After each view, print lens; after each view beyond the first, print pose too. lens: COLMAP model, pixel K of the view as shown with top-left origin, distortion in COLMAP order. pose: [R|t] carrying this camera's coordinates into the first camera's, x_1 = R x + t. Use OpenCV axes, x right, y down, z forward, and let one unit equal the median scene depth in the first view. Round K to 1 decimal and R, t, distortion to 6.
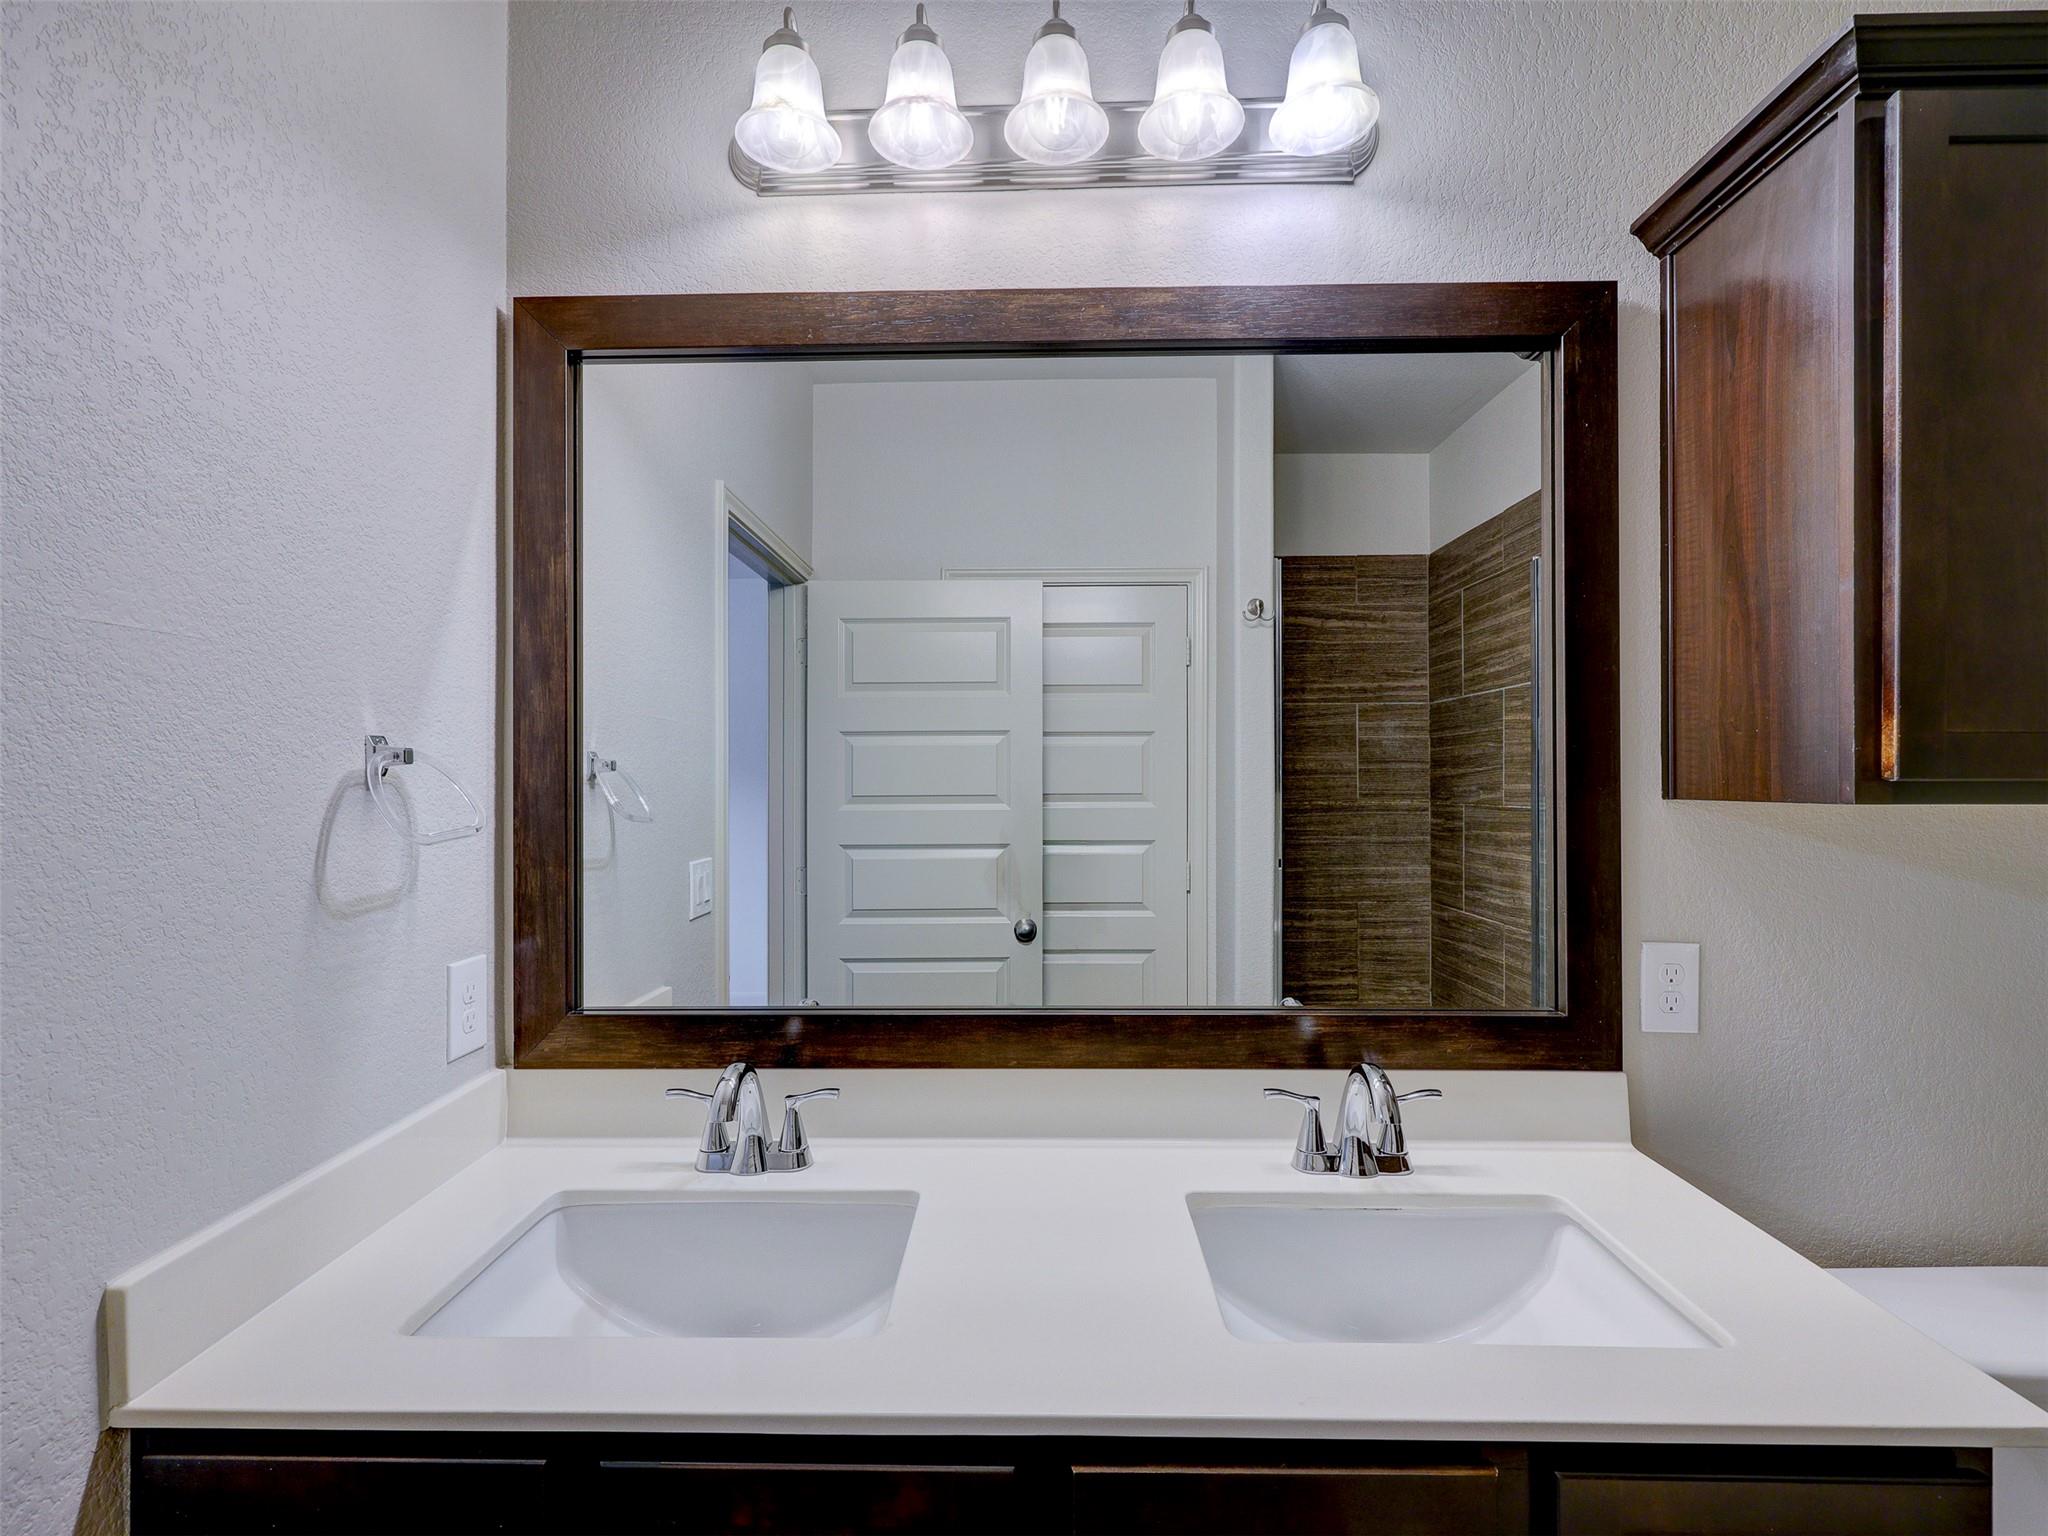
lens RADIAL K [[927.6, 0, 1031.1], [0, 927.6, 776.0], [0, 0, 1]] dist [0.000733, 0.000043]
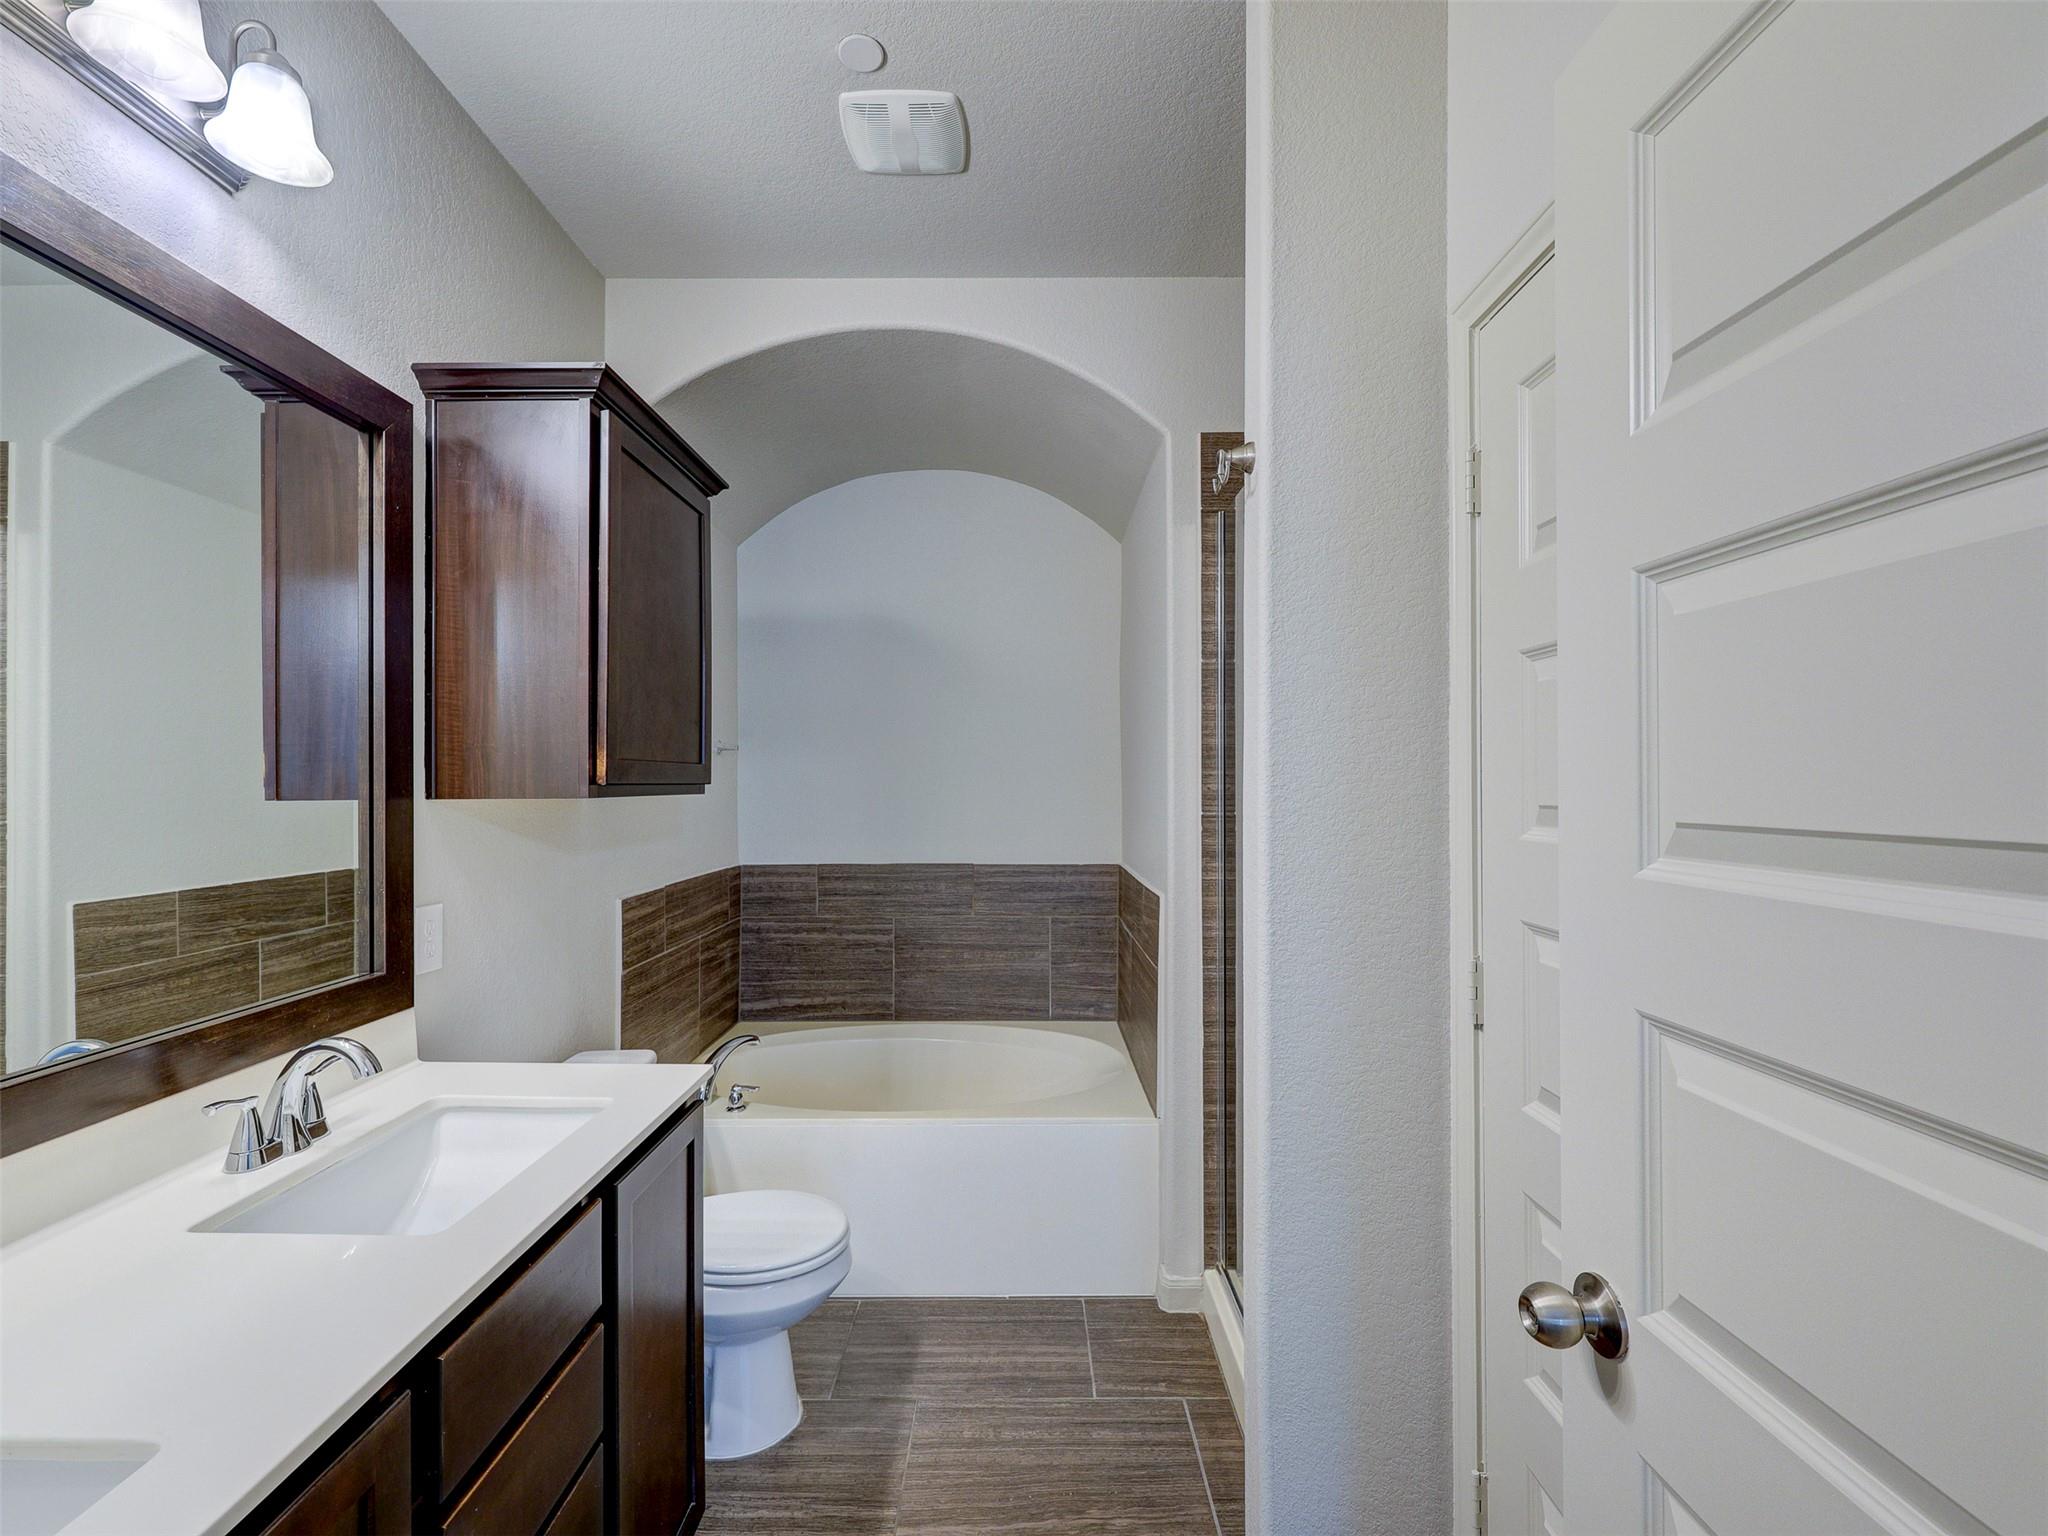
lens RADIAL K [[927.6, 0, 1033.7], [0, 927.6, 771.5], [0, 0, 1]] dist [0.000733, 0.000043]
pose [[-0.033867, 0.012884, 0.999343, -0.742416], [-0.001043, 0.999916, -0.012926, 0.001148], [-0.999426, -0.001480, -0.033851, 0.174982]]
